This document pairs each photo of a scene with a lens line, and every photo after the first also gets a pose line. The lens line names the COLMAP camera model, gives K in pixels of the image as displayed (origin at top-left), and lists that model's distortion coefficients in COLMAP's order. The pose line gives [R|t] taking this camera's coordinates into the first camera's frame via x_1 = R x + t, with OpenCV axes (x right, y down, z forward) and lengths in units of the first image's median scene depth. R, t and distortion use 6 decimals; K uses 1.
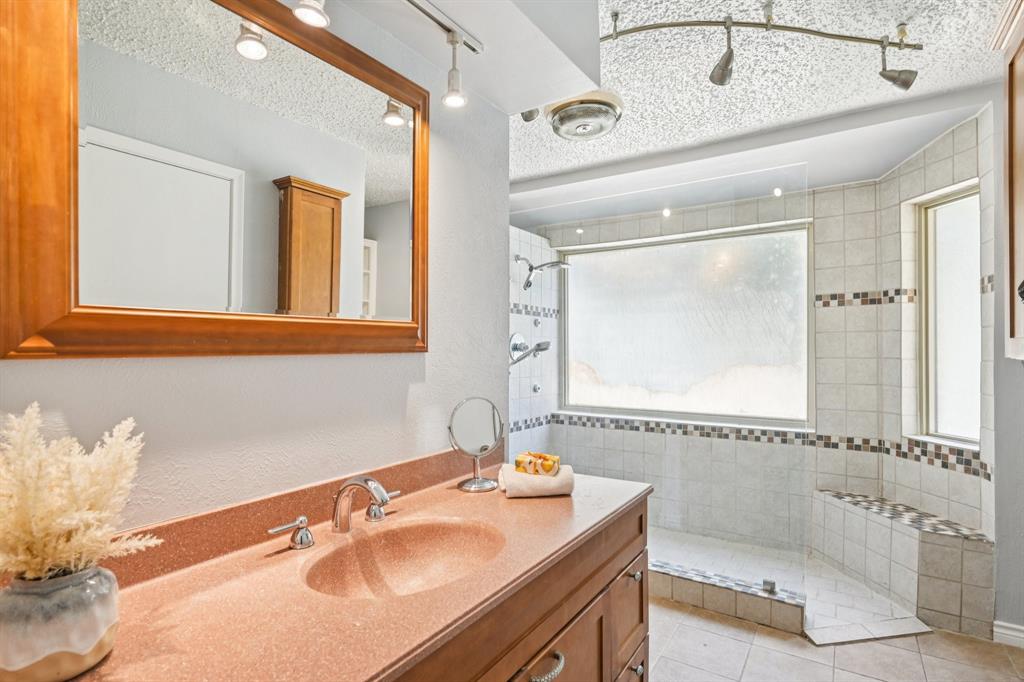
lens RADIAL K [[515.6, 0, 511.4], [0, 515.6, 348.7], [0, 0, 1]] dist [0.000788, -0.000551]
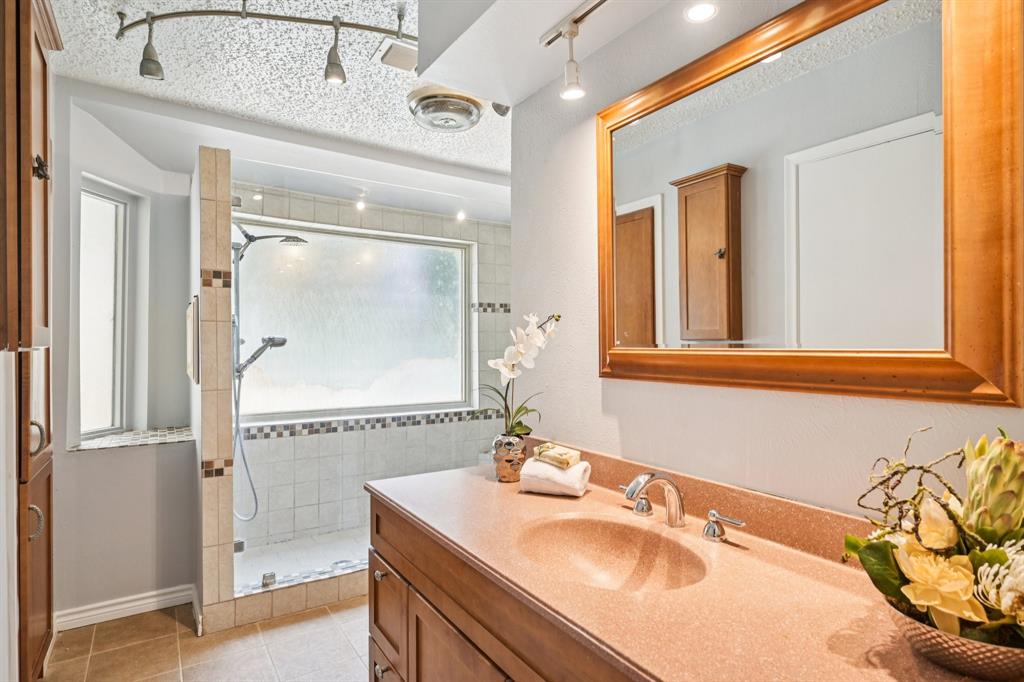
lens RADIAL K [[541.5, 0, 510.7], [0, 541.5, 338.0], [0, 0, 1]] dist [0.000222, -0.000998]
pose [[0.398392, 0.011344, 0.917145, -0.564126], [-0.004688, 0.999936, -0.010331, -0.001370], [-0.917203, -0.000184, 0.398420, 0.348206]]
